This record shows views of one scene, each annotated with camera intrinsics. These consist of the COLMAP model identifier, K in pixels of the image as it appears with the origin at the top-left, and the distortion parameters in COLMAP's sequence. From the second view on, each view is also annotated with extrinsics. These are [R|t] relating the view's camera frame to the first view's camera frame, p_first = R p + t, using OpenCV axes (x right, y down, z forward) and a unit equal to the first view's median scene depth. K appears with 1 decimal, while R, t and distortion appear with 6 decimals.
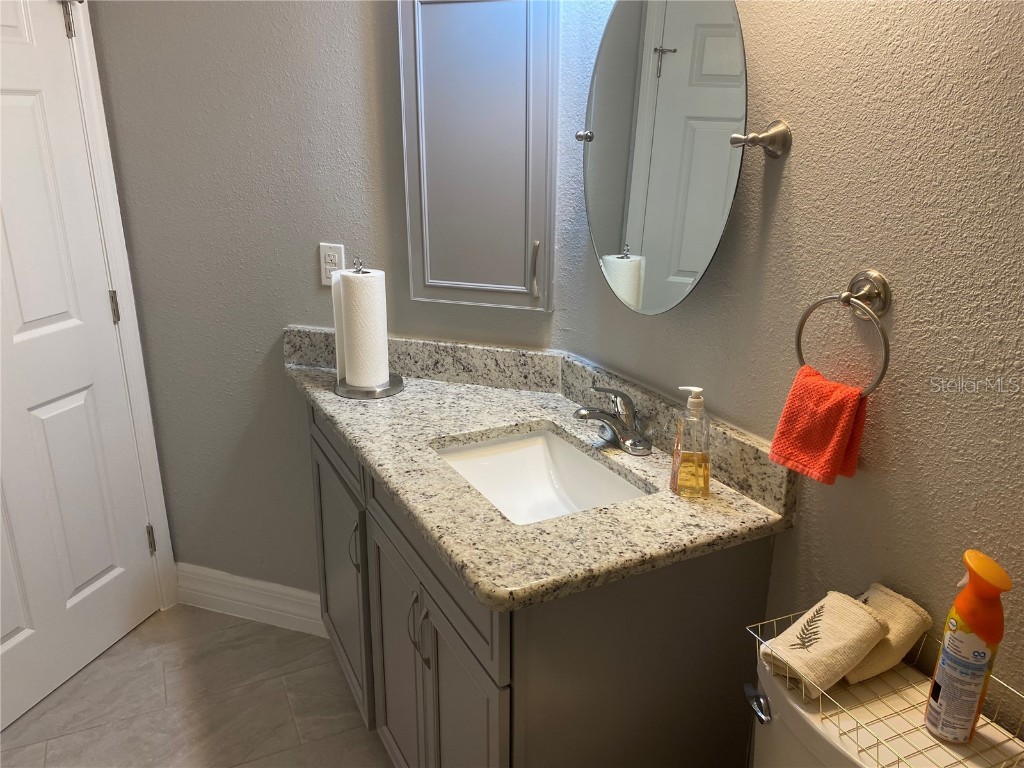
lens RADIAL K [[783.8, 0, 508.7], [0, 783.8, 385.0], [0, 0, 1]] dist [0.012656, -0.000634]
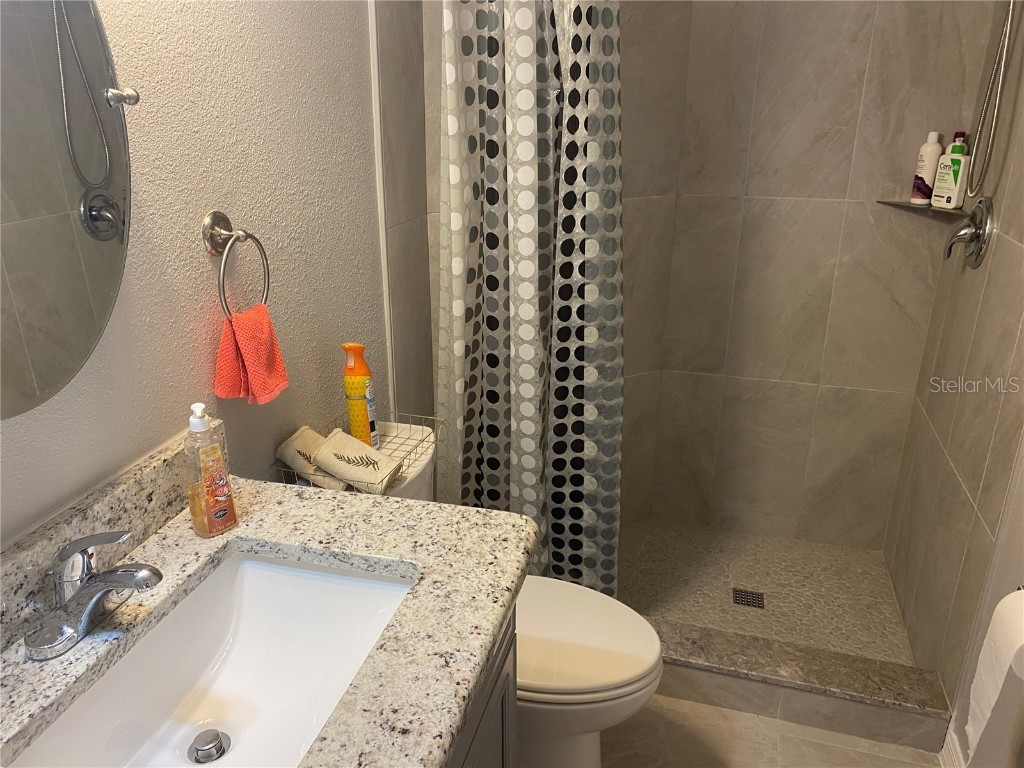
lens RADIAL K [[783.8, 0, 508.5], [0, 783.8, 383.8], [0, 0, 1]] dist [0.012656, -0.000634]
pose [[-0.737628, -0.248210, 0.627931, -0.585454], [0.207424, 0.801714, 0.560563, -0.468471], [-0.642558, 0.543734, -0.539882, 1.407982]]
